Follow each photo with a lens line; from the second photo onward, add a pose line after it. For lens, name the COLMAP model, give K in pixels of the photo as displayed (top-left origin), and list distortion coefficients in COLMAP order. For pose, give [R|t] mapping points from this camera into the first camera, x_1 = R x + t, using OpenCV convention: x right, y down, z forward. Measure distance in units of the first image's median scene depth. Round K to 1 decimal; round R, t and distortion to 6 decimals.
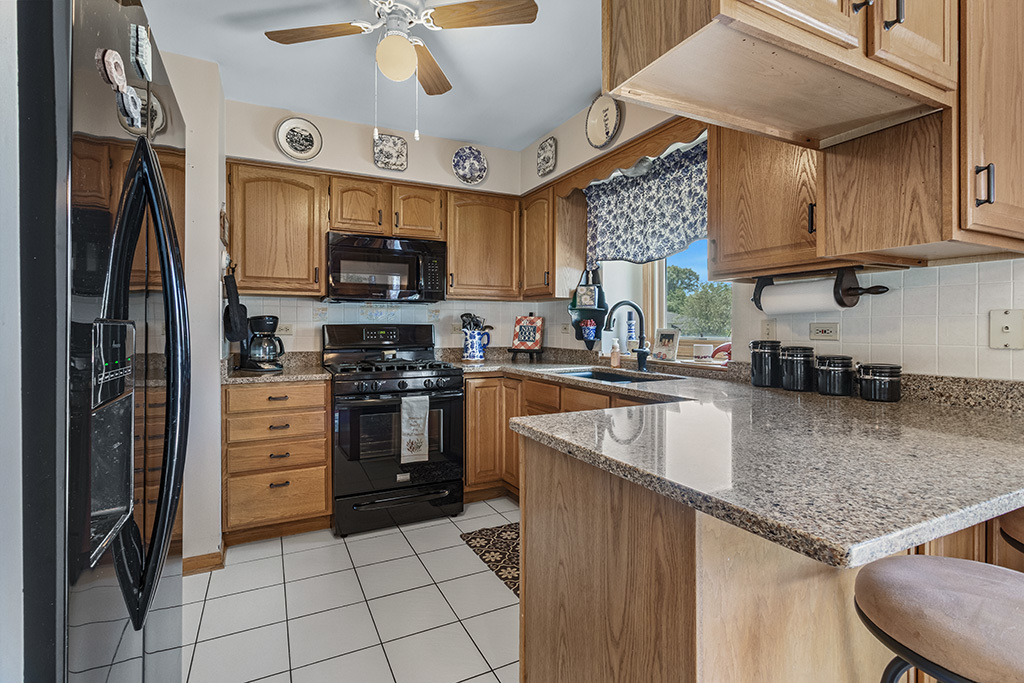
lens RADIAL K [[482.1, 0, 507.1], [0, 482.1, 328.4], [0, 0, 1]] dist [-0.011025, 0.000553]
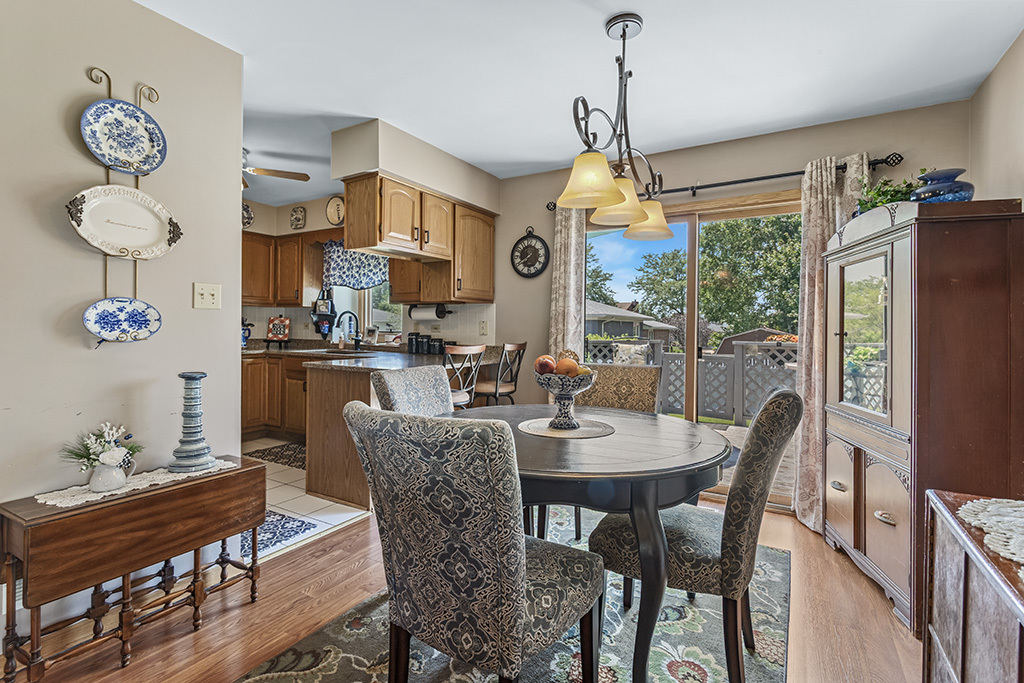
lens RADIAL K [[482.1, 0, 507.1], [0, 482.1, 328.4], [0, 0, 1]] dist [-0.011025, 0.000553]
pose [[0.841387, 0.006319, 0.540397, -0.197988], [-0.008387, 0.999964, 0.001366, 0.000139], [-0.540369, -0.005681, 0.841409, -0.729954]]
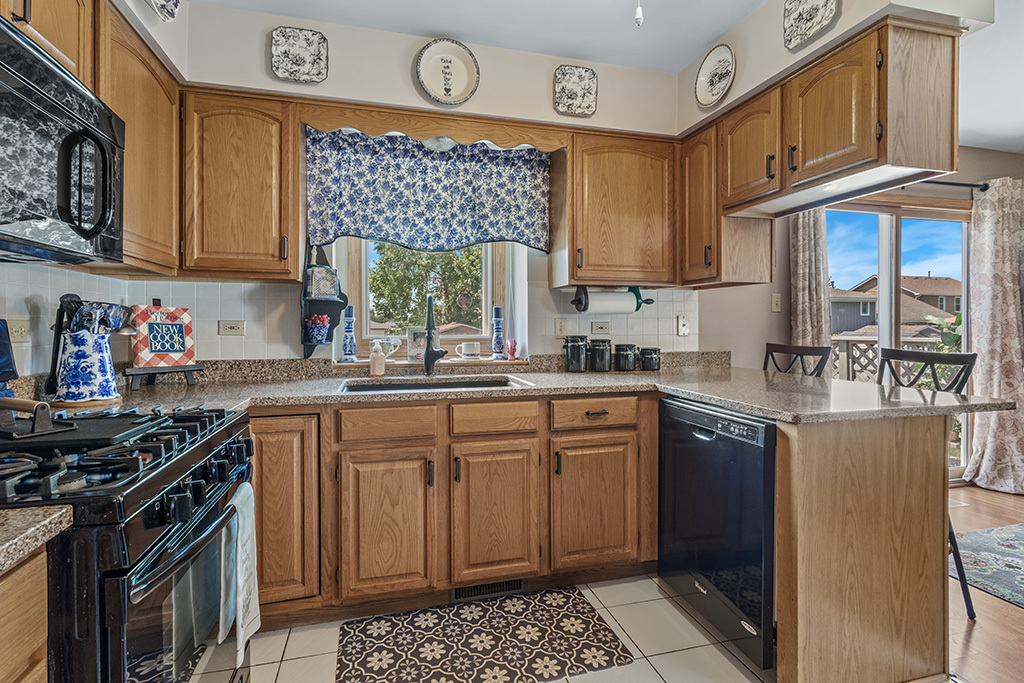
lens RADIAL K [[482.1, 0, 507.1], [0, 482.1, 328.4], [0, 0, 1]] dist [-0.011025, 0.000553]
pose [[0.200649, -0.008340, 0.979628, -0.494104], [0.005018, 0.999959, 0.007485, -0.002088], [-0.979650, 0.003414, 0.200683, 0.624379]]
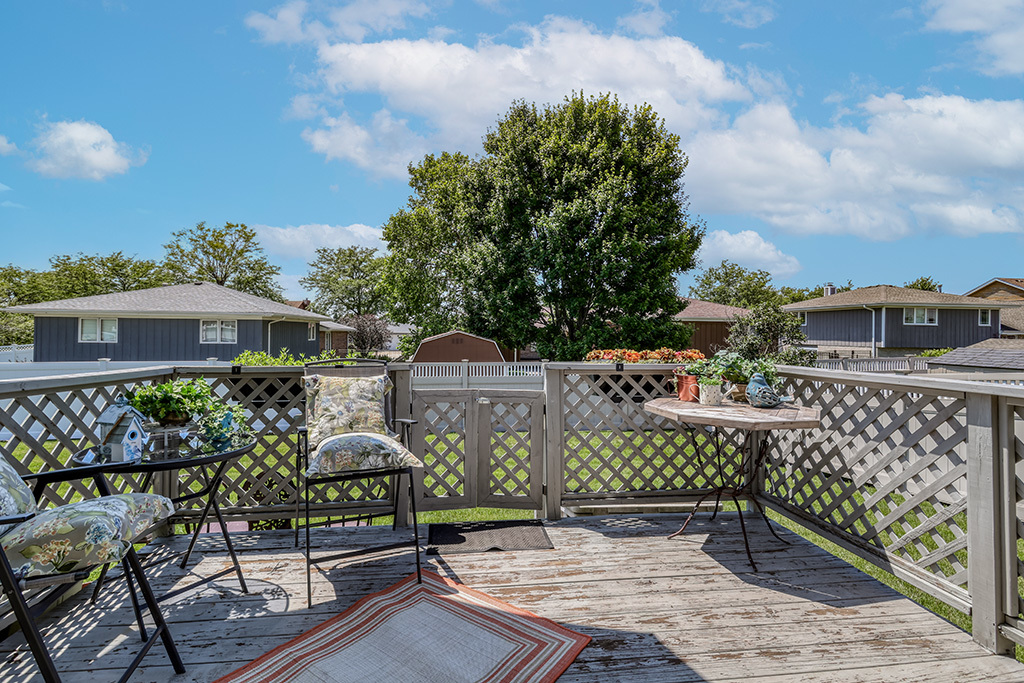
lens RADIAL K [[482.1, 0, 507.1], [0, 482.1, 328.4], [0, 0, 1]] dist [-0.011025, 0.000553]
pose [[0.334884, 0.007618, 0.942229, 0.636981], [-0.007304, 0.999958, -0.005489, -0.021238], [-0.942231, -0.005044, 0.334925, 0.164838]]
